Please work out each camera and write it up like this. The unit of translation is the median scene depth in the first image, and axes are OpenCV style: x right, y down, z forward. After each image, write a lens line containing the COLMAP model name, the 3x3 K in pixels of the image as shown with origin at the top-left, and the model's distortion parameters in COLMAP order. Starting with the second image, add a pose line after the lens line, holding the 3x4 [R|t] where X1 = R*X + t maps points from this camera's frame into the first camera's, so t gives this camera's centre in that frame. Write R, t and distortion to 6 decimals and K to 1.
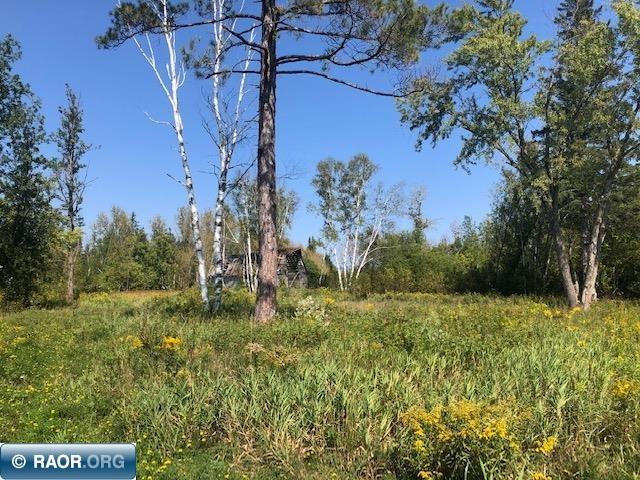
lens RADIAL K [[525.3, 0, 320.9], [0, 525.3, 236.6], [0, 0, 1]] dist [0.054136, -0.064183]
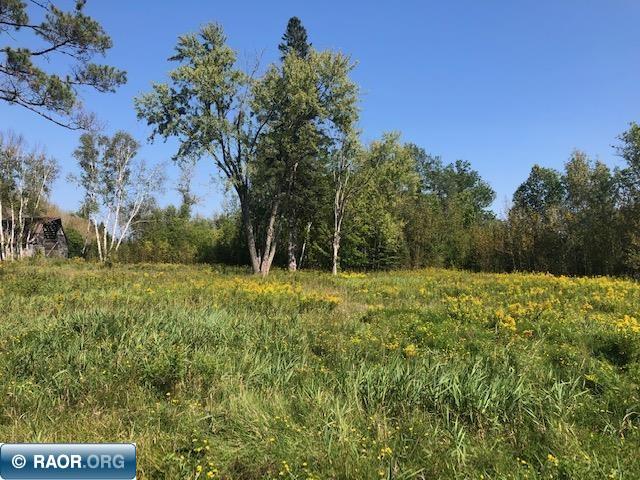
lens RADIAL K [[525.3, 0, 320.9], [0, 525.3, 236.6], [0, 0, 1]] dist [0.054136, -0.064183]
pose [[0.928259, 0.032786, 0.370486, 0.111617], [-0.052850, 0.997627, 0.044130, -0.029268], [-0.368159, -0.060545, 0.927789, -0.272933]]
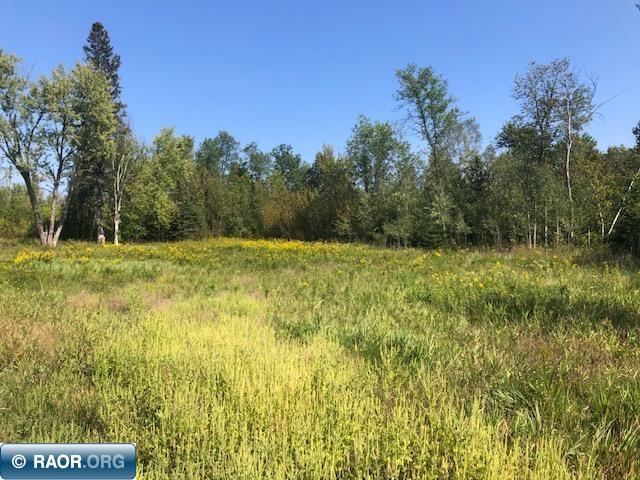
lens RADIAL K [[525.3, 0, 320.9], [0, 525.3, 236.6], [0, 0, 1]] dist [0.054136, -0.064183]
pose [[0.855904, -0.004209, 0.517118, 0.316135], [-0.048921, 0.994823, 0.089068, -0.077893], [-0.514816, -0.101532, 0.851267, -0.768122]]
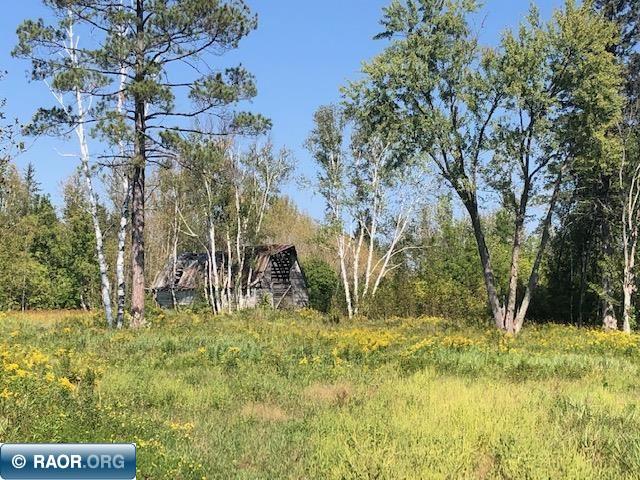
lens RADIAL K [[1276.0, 0, 286.7], [0, 1276.0, 239.3], [0, 0, 1]] dist [0.122435, 0.187555]
pose [[0.990562, 0.003565, -0.137017, 0.363320], [0.002390, 0.999060, 0.043274, -0.114101], [0.137042, -0.043193, 0.989623, -1.121838]]
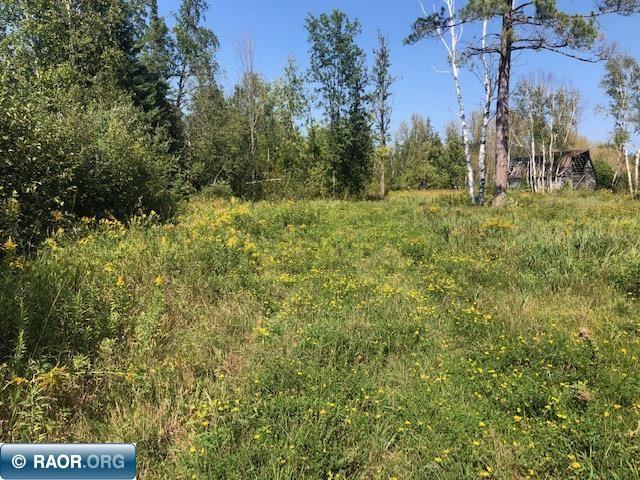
lens RADIAL K [[525.3, 0, 320.9], [0, 525.3, 236.6], [0, 0, 1]] dist [0.054136, -0.064183]
pose [[0.855457, 0.061658, -0.514190, 0.126454], [0.036147, 0.983357, 0.178054, -0.032183], [0.516611, -0.170904, 0.838991, -0.318463]]
